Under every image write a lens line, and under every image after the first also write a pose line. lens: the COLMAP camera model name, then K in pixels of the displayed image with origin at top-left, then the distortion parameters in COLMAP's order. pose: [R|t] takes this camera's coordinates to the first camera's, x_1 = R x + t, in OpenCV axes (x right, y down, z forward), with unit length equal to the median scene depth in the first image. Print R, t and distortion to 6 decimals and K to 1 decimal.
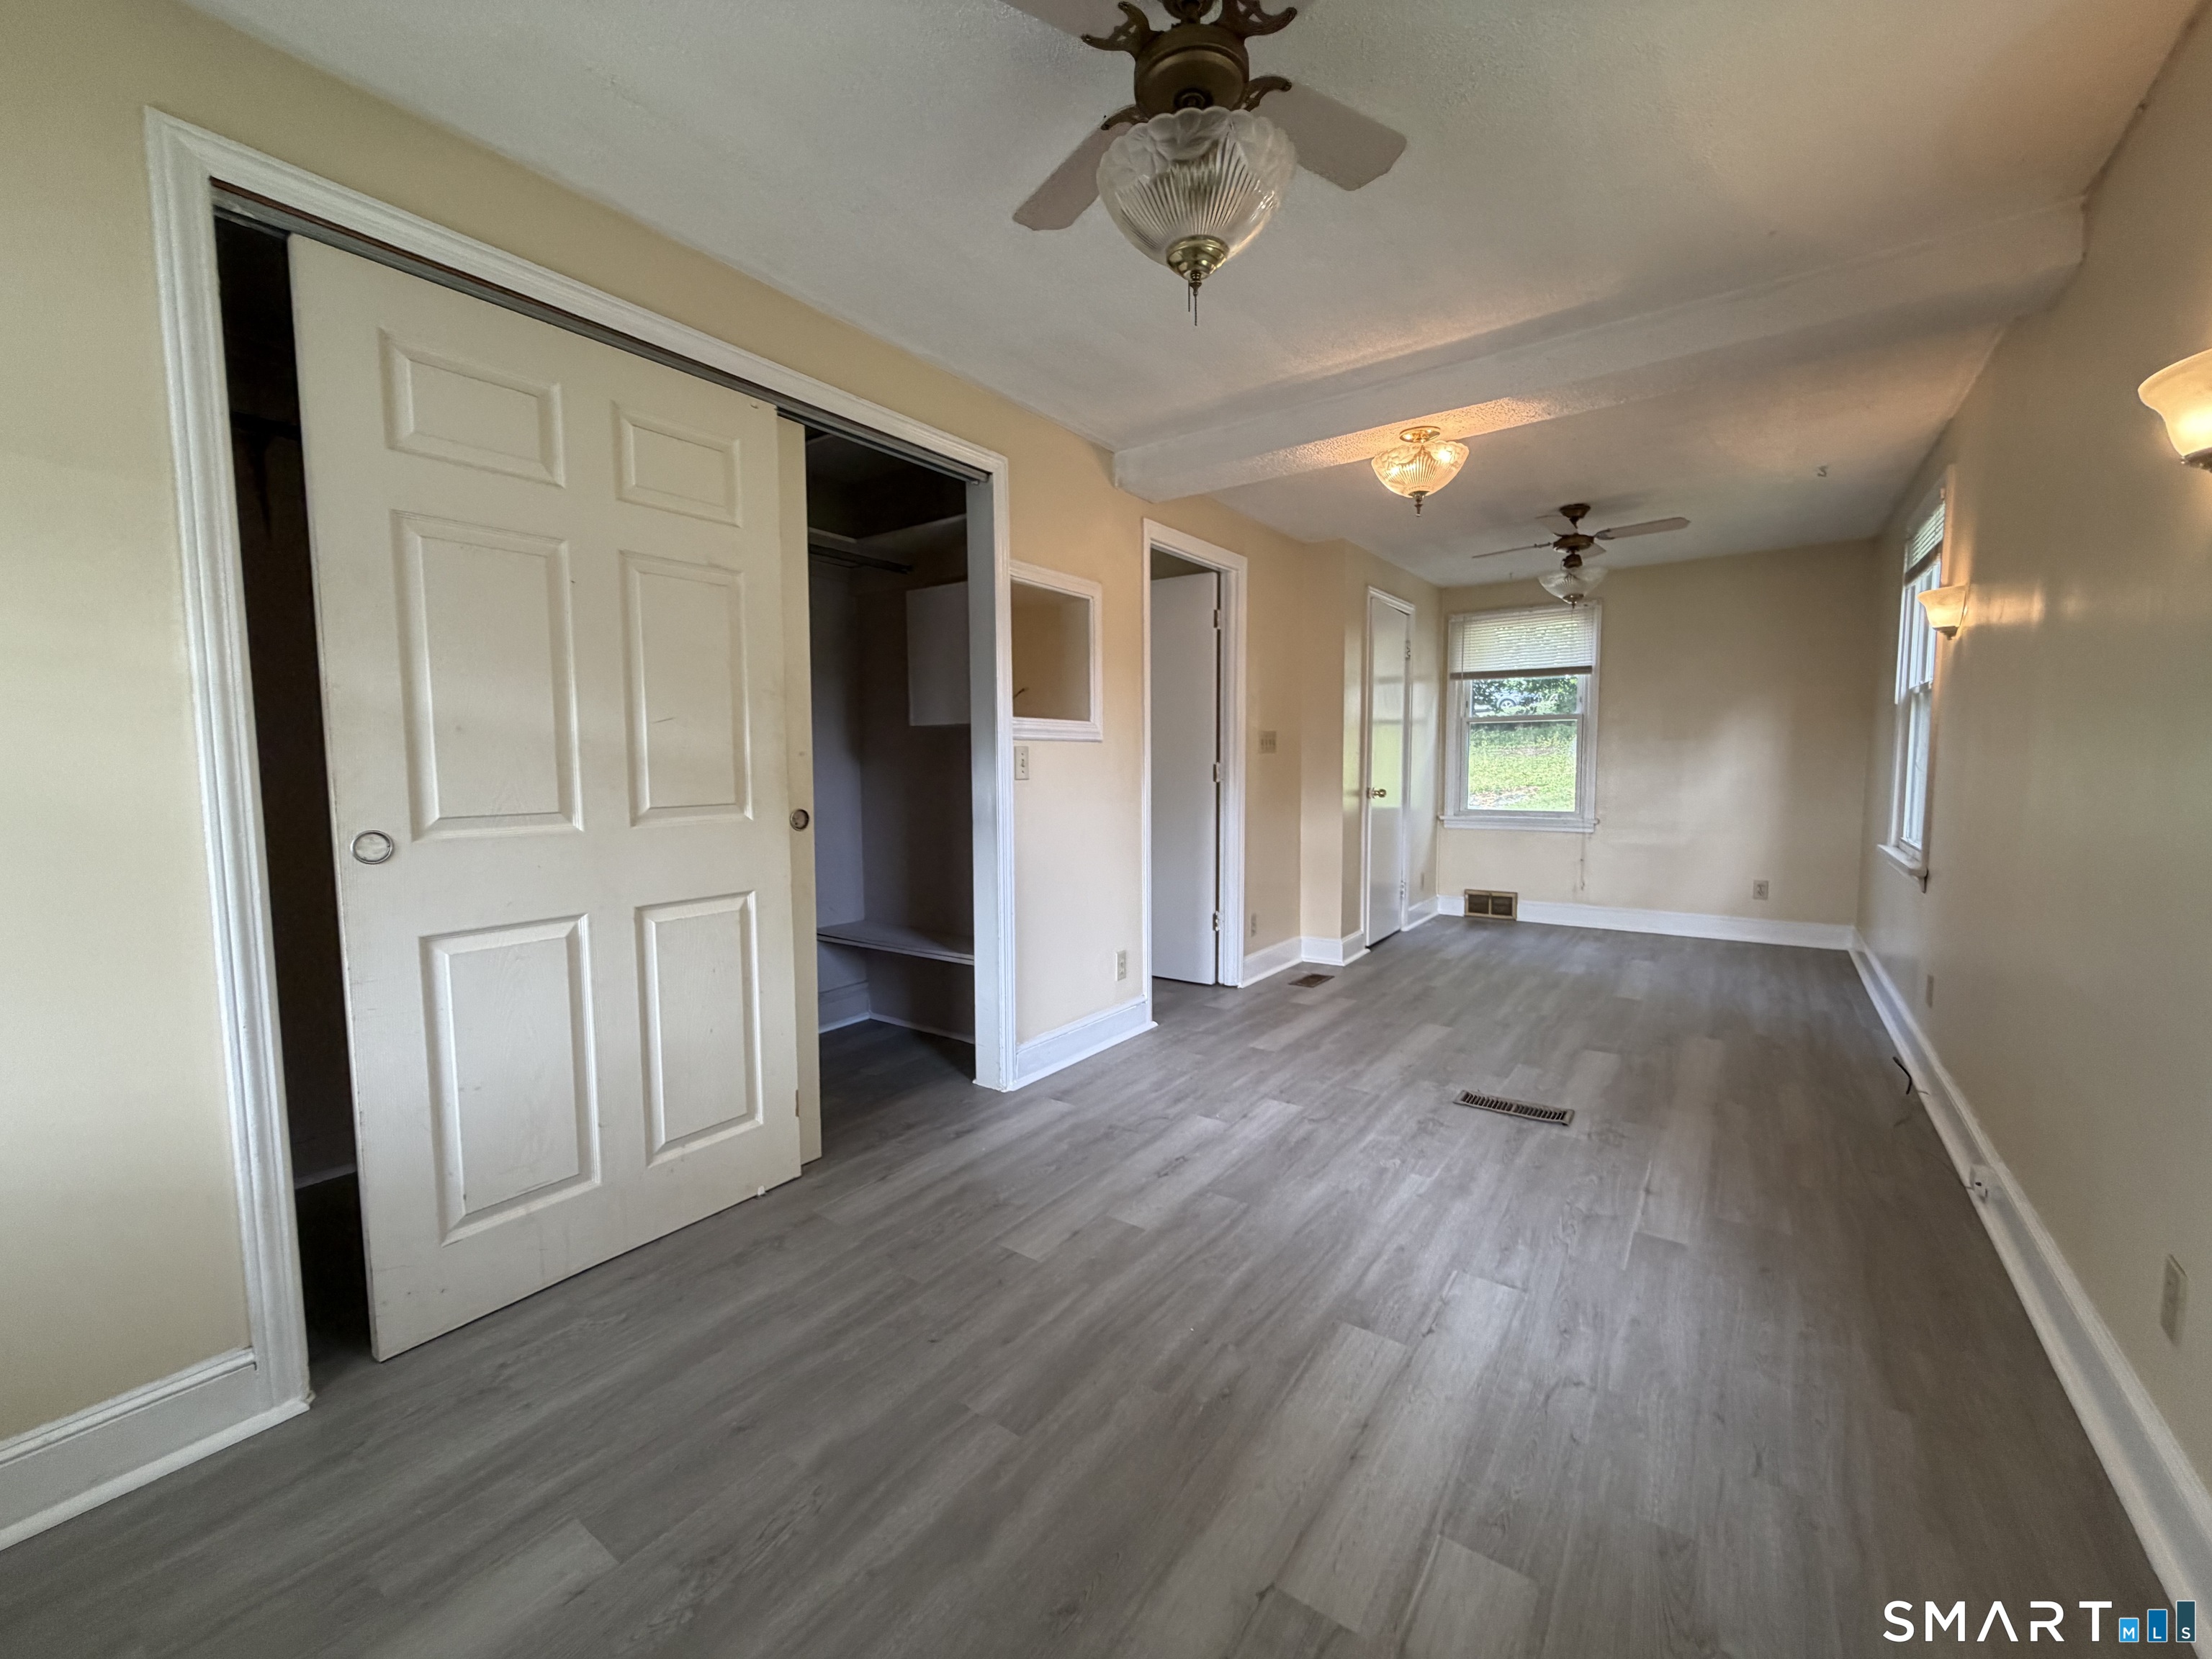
lens RADIAL K [[882.3, 0, 1099.6], [0, 882.3, 829.4], [0, 0, 1]] dist [0.000750, -0.000309]
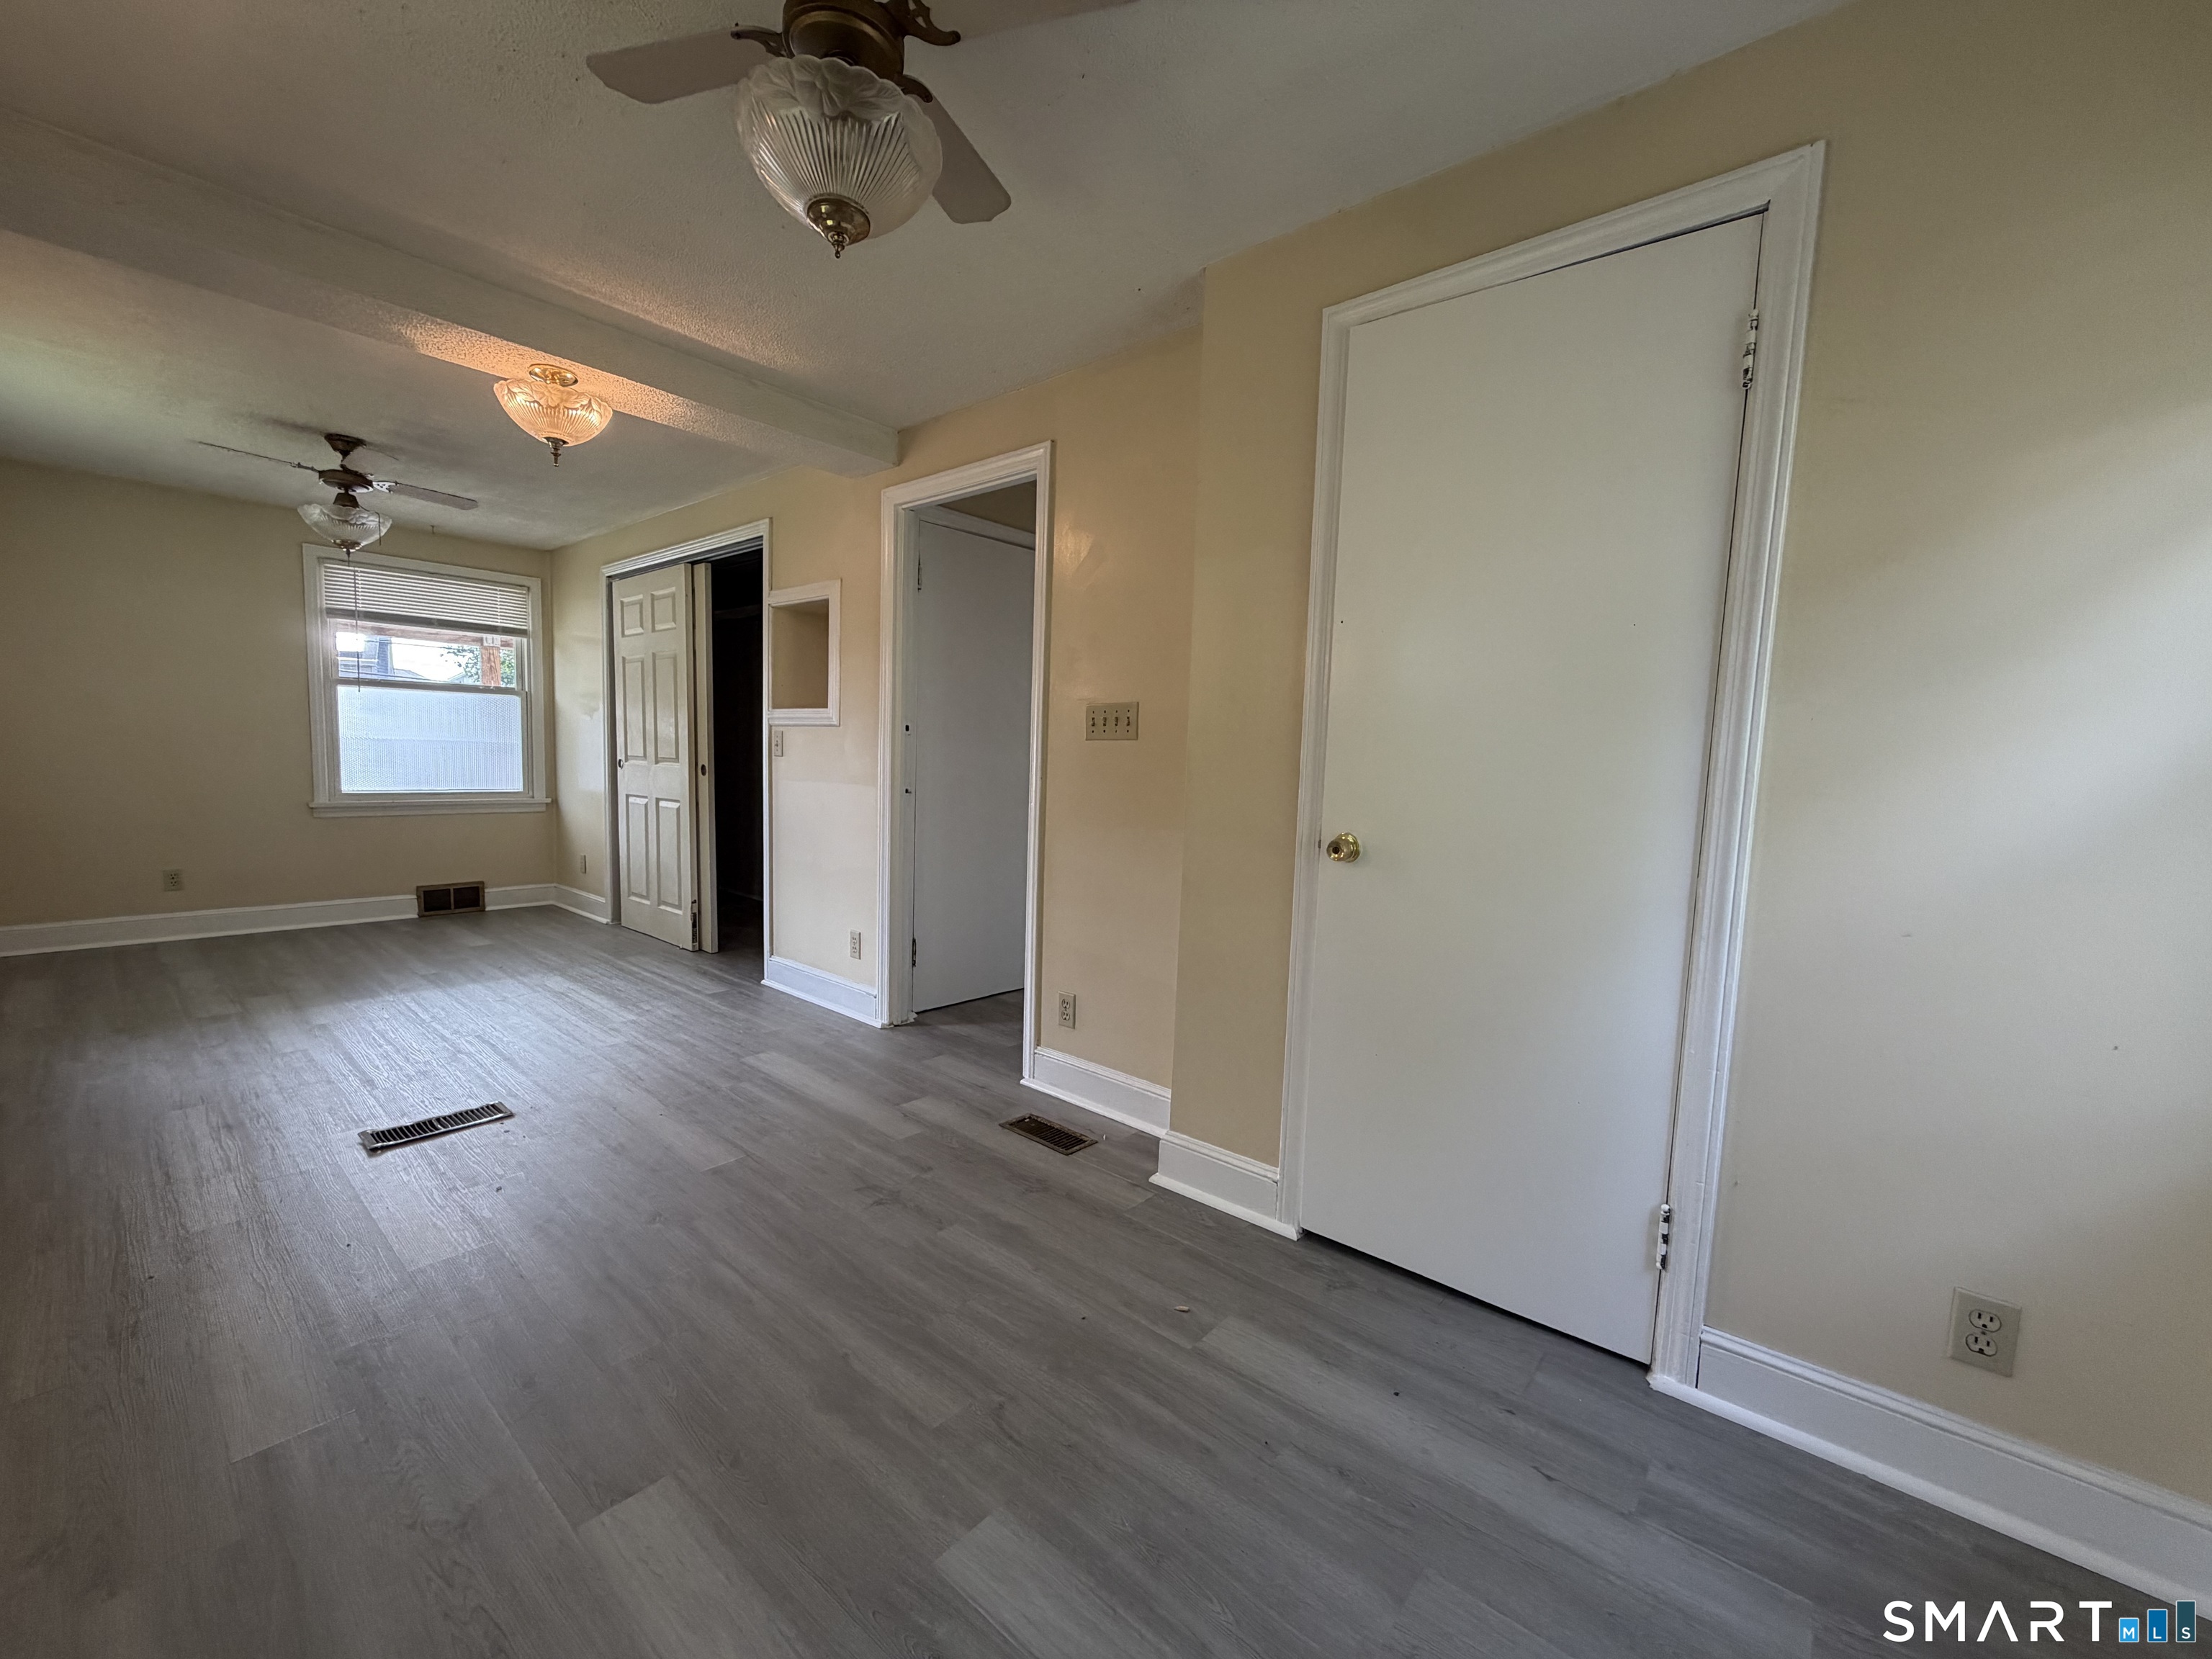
lens RADIAL K [[882.3, 0, 1099.6], [0, 882.3, 829.4], [0, 0, 1]] dist [0.000750, -0.000309]
pose [[-0.080943, 0.089716, -0.992673, 1.326914], [-0.107538, 0.989341, 0.098184, -0.143665], [0.990900, 0.114698, -0.070432, 1.762438]]
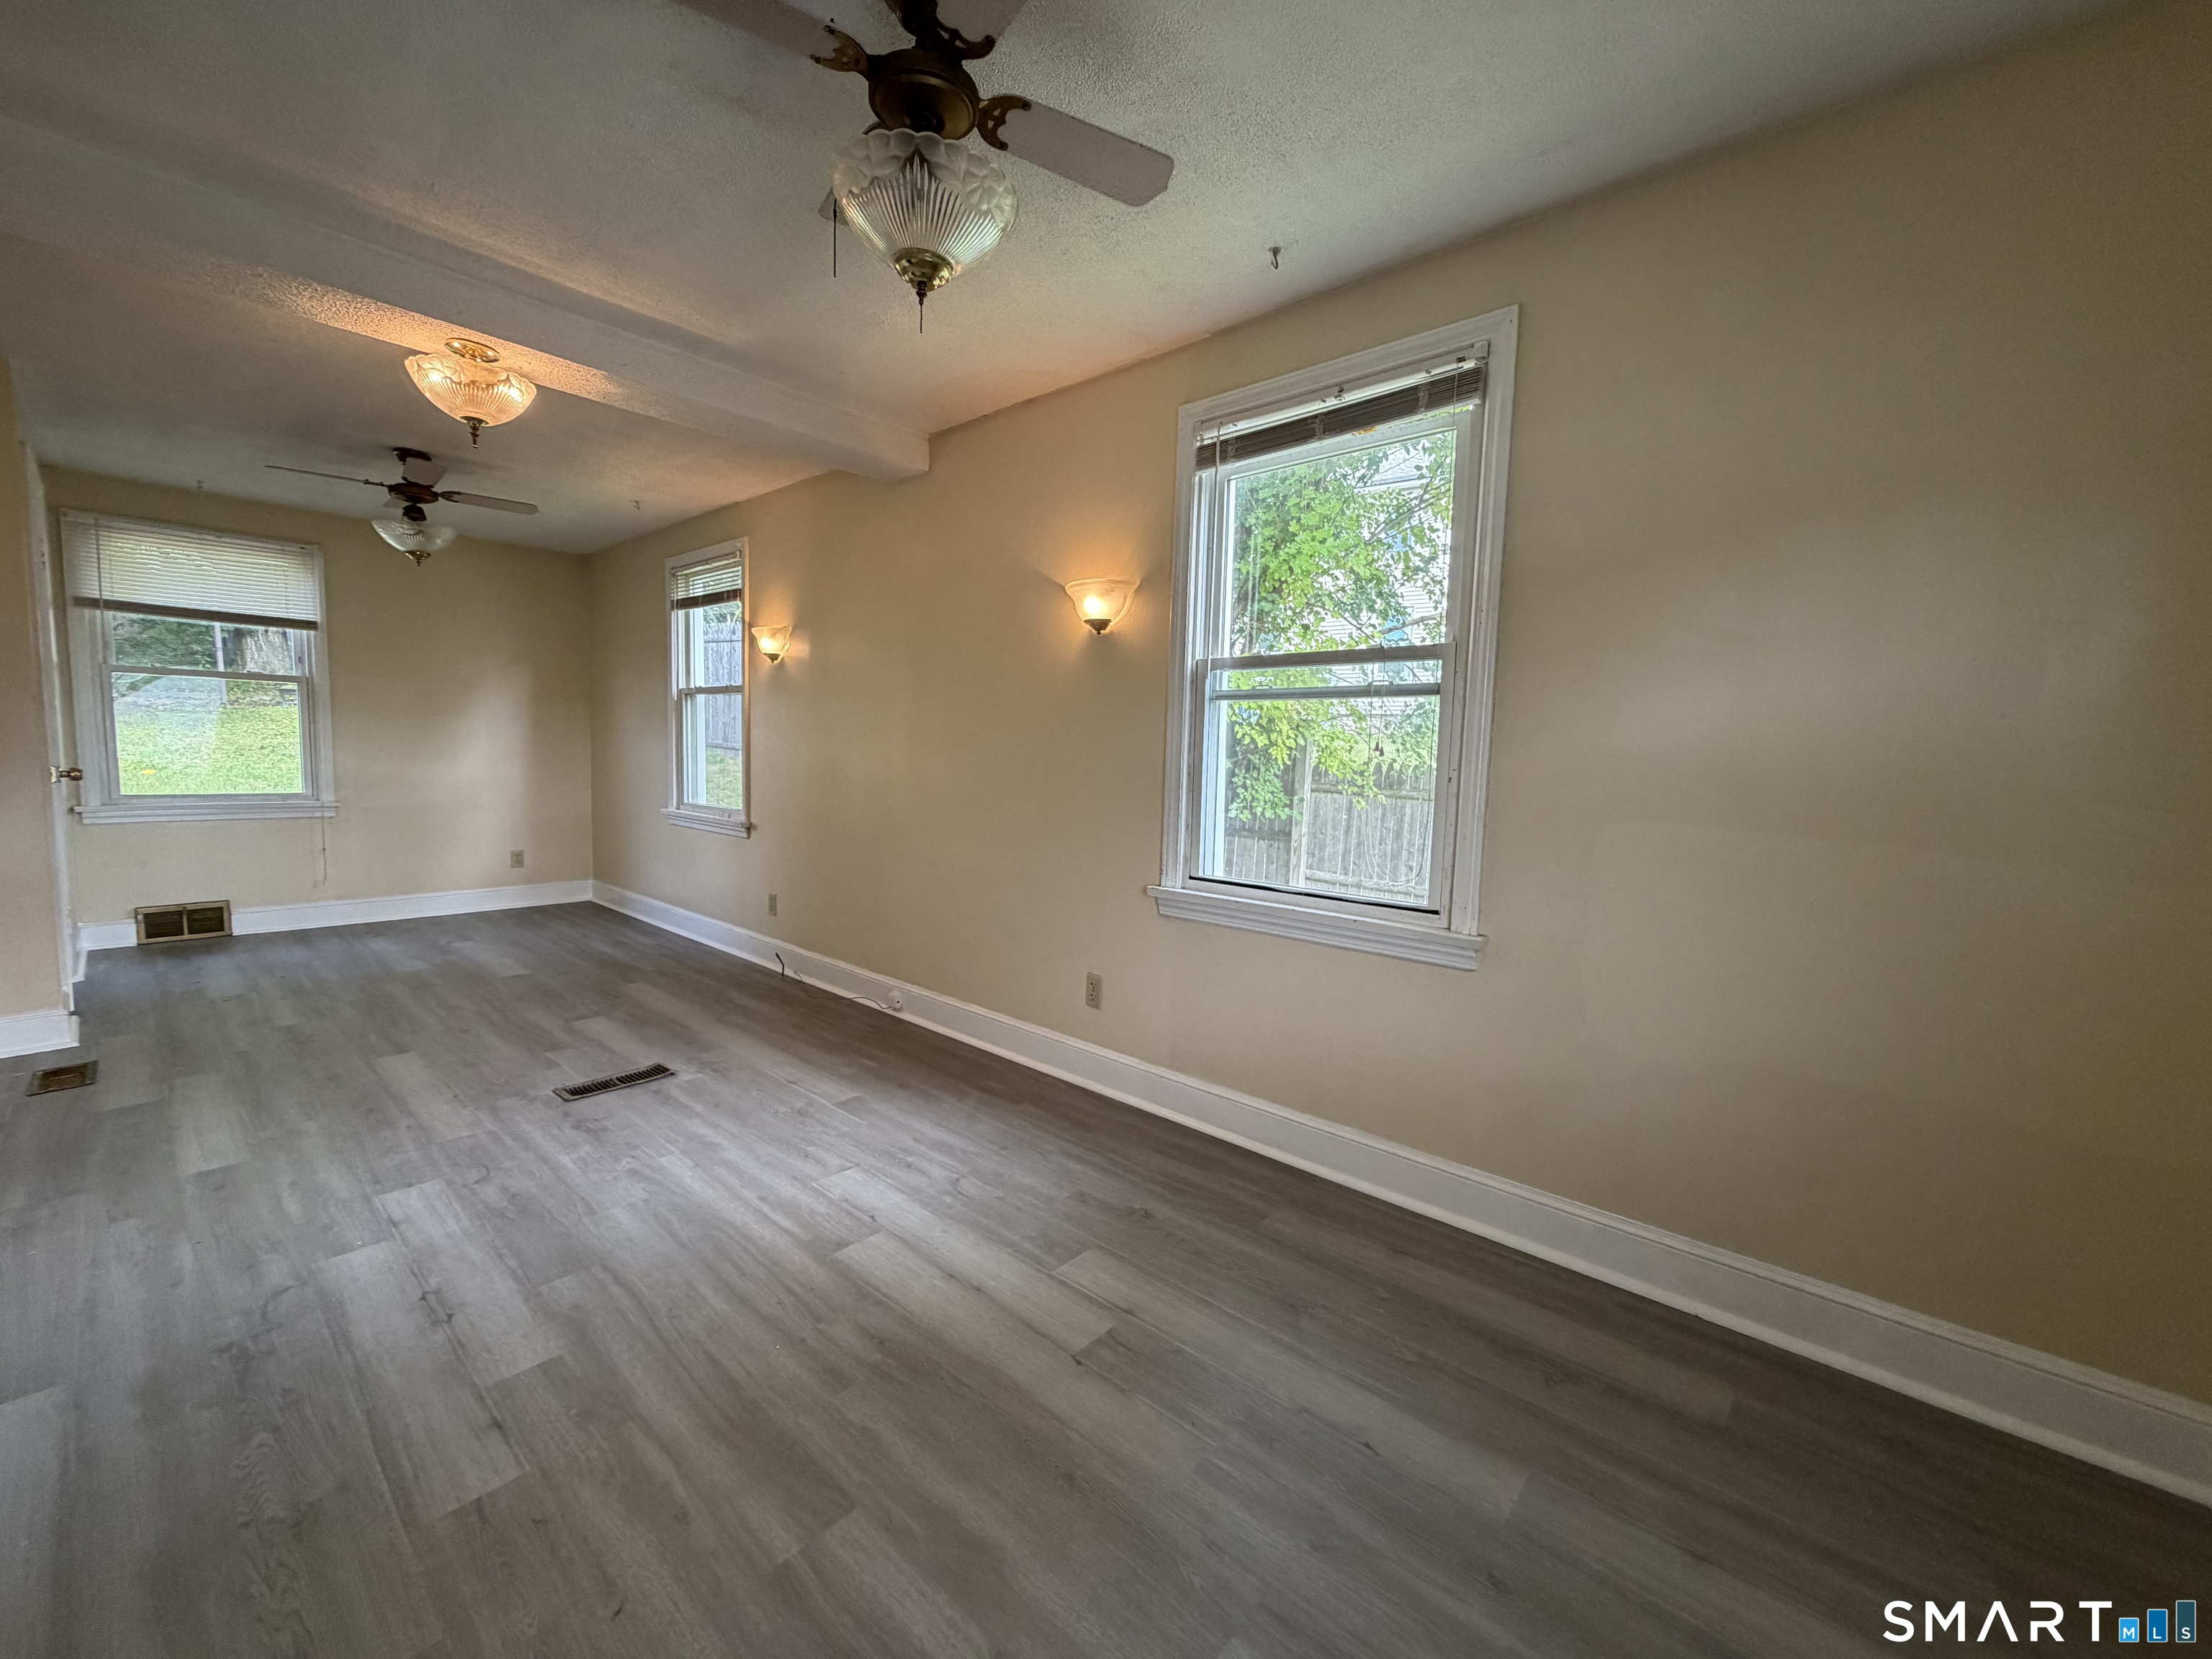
lens RADIAL K [[882.3, 0, 1099.6], [0, 882.3, 829.4], [0, 0, 1]] dist [0.000750, -0.000309]
pose [[0.101280, -0.076264, 0.991931, -0.479377], [0.048247, 0.996261, 0.071671, -0.020223], [-0.993687, 0.040599, 0.104580, 0.346528]]
